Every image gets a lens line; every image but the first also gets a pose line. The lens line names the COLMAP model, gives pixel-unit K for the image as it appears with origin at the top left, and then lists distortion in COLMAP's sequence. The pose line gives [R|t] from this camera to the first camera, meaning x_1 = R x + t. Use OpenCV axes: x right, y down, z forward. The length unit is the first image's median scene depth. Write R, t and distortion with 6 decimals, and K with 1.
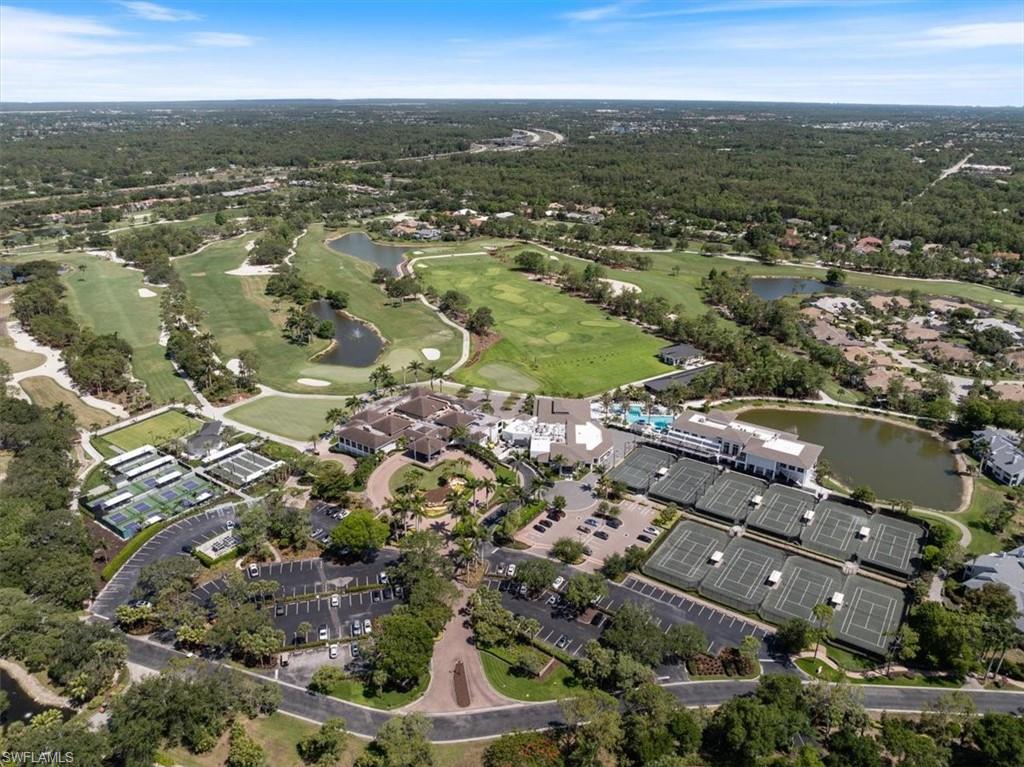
lens RADIAL K [[707.0, 0, 512.0], [0, 707.0, 383.5], [0, 0, 1]] dist [-0.038131, -0.002726]
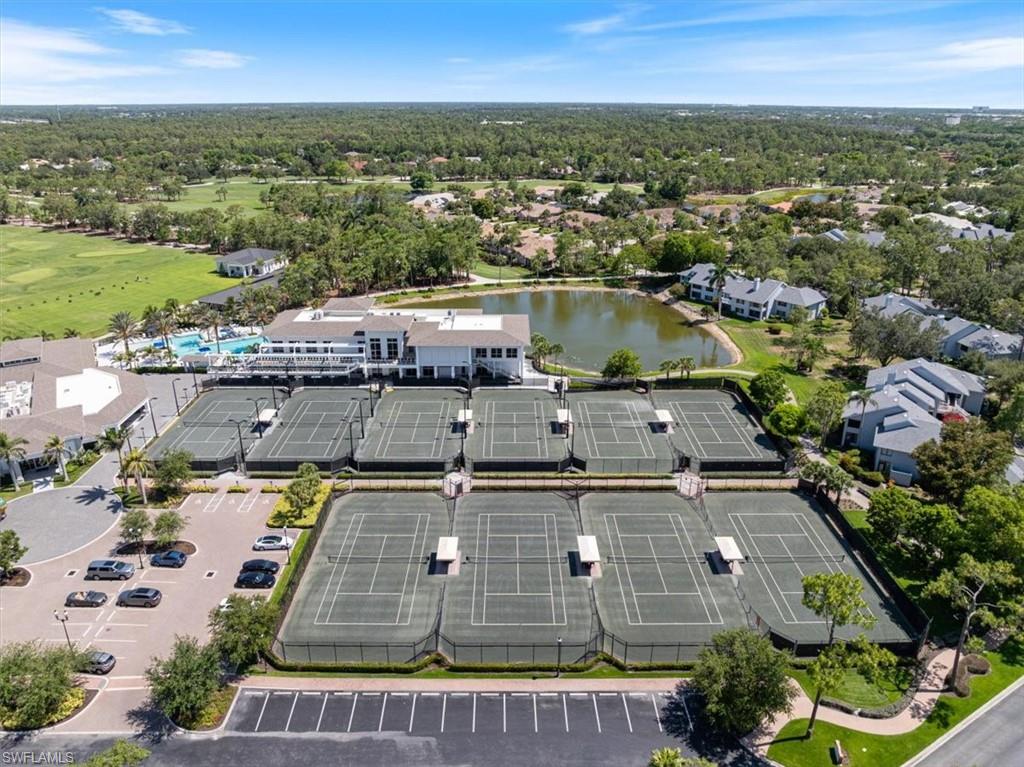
lens RADIAL K [[707.0, 0, 512.0], [0, 707.0, 383.5], [0, 0, 1]] dist [-0.038131, -0.002726]
pose [[0.816886, -0.209966, 0.537226, 0.103156], [0.211829, 0.975514, 0.059164, 0.114702], [-0.536494, 0.065470, 0.841360, 0.533136]]
